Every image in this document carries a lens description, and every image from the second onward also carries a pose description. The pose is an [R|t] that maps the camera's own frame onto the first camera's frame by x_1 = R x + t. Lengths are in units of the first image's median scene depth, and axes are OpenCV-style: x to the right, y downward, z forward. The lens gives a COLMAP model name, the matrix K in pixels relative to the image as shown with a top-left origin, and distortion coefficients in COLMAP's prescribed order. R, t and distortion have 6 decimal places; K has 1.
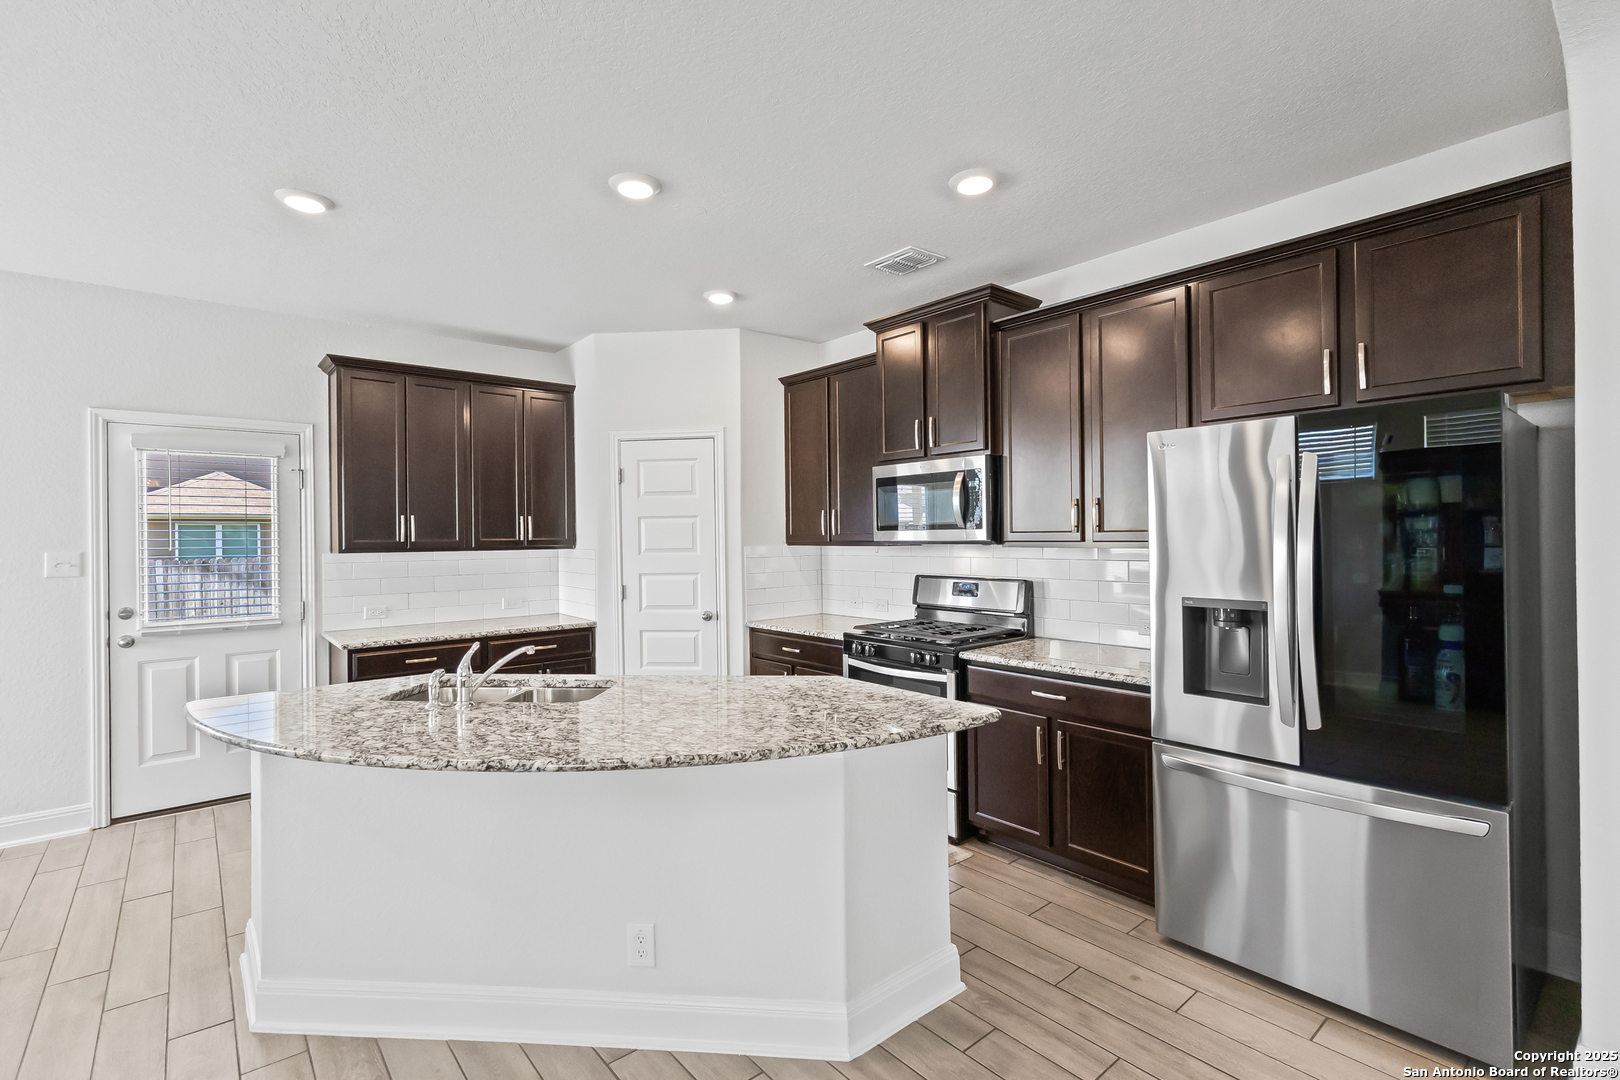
lens RADIAL K [[735.2, 0, 810.0], [0, 735.2, 540.0], [0, 0, 1]] dist [-0.000699, 0.000091]
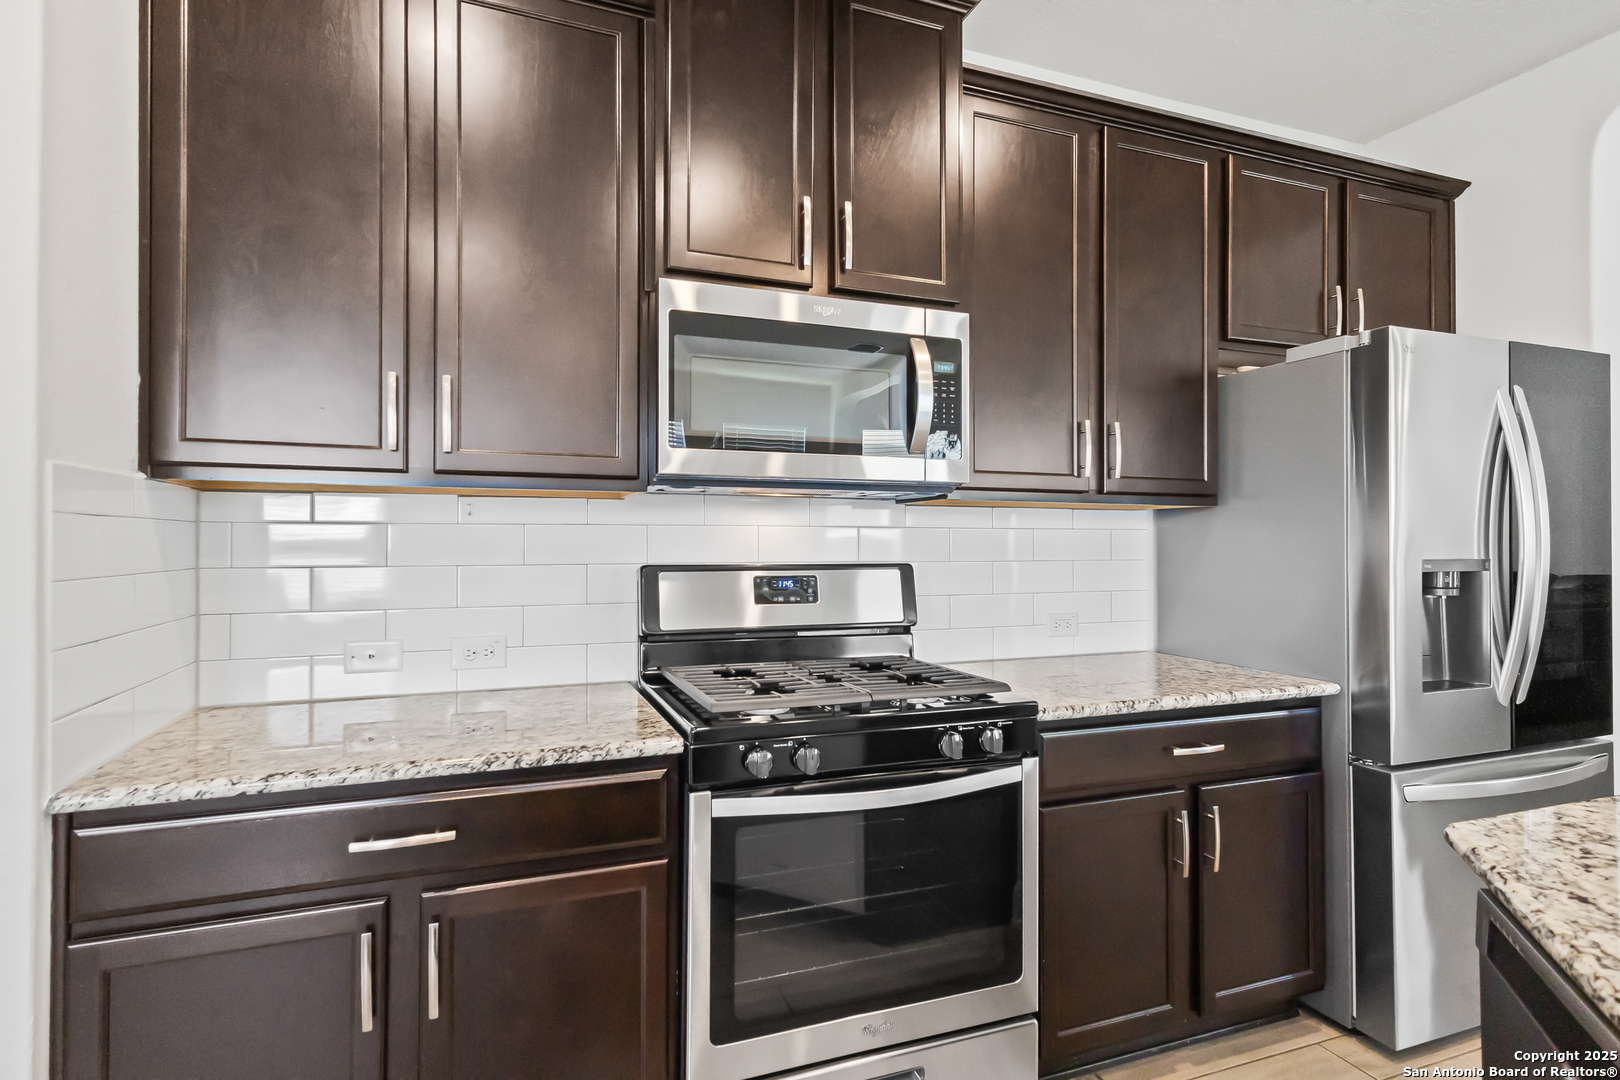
lens RADIAL K [[811.5, 0, 810.0], [0, 811.5, 540.0], [0, 0, 1]] dist [0.017319, 0.000390]
pose [[0.335322, 0.018974, 0.941913, -0.321825], [0.002005, 0.999781, -0.020853, 0.051412], [-0.942102, 0.008881, 0.335210, 0.906485]]
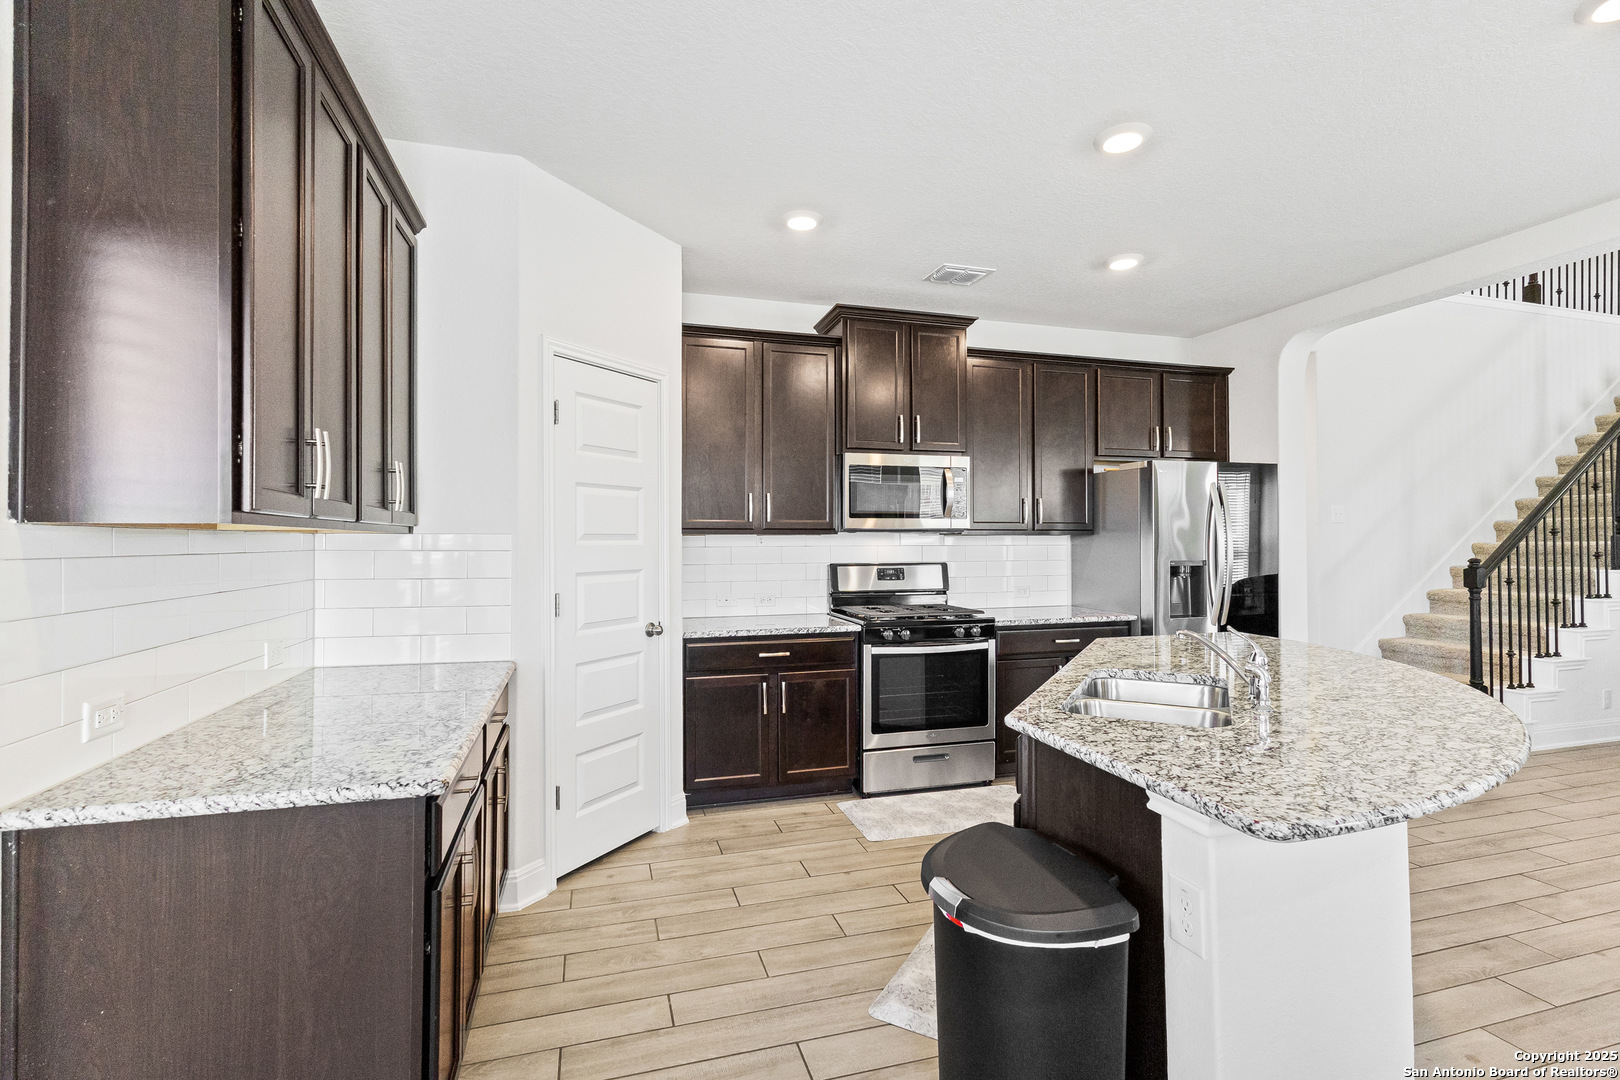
lens RADIAL K [[735.2, 0, 810.0], [0, 735.2, 540.0], [0, 0, 1]] dist [-0.000699, 0.000091]
pose [[0.410574, 0.013149, 0.911733, -0.949074], [0.004300, 0.999857, -0.016357, 0.037789], [-0.911817, 0.010636, 0.410458, 0.739047]]
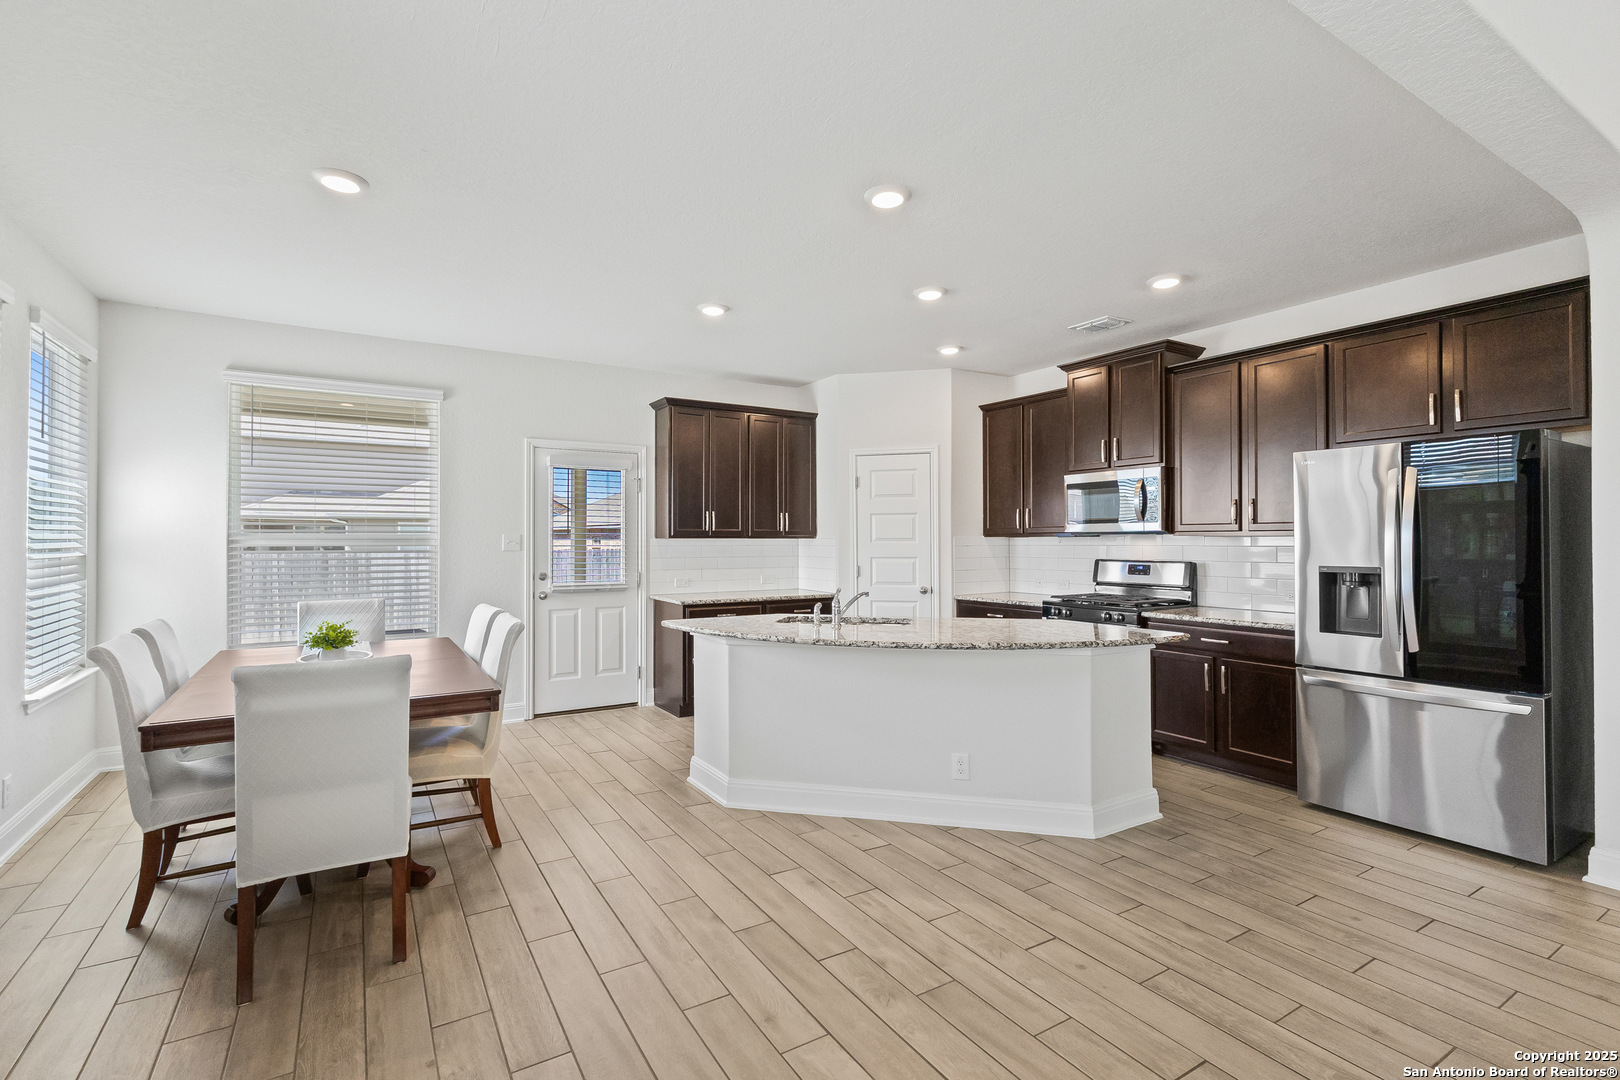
lens RADIAL K [[735.2, 0, 810.0], [0, 735.2, 540.0], [0, 0, 1]] dist [-0.000699, 0.000091]
pose [[0.989130, 0.008808, -0.146777, -0.193925], [-0.009672, 0.999940, -0.005178, 0.030607], [0.146723, 0.006541, 0.989156, -0.411060]]
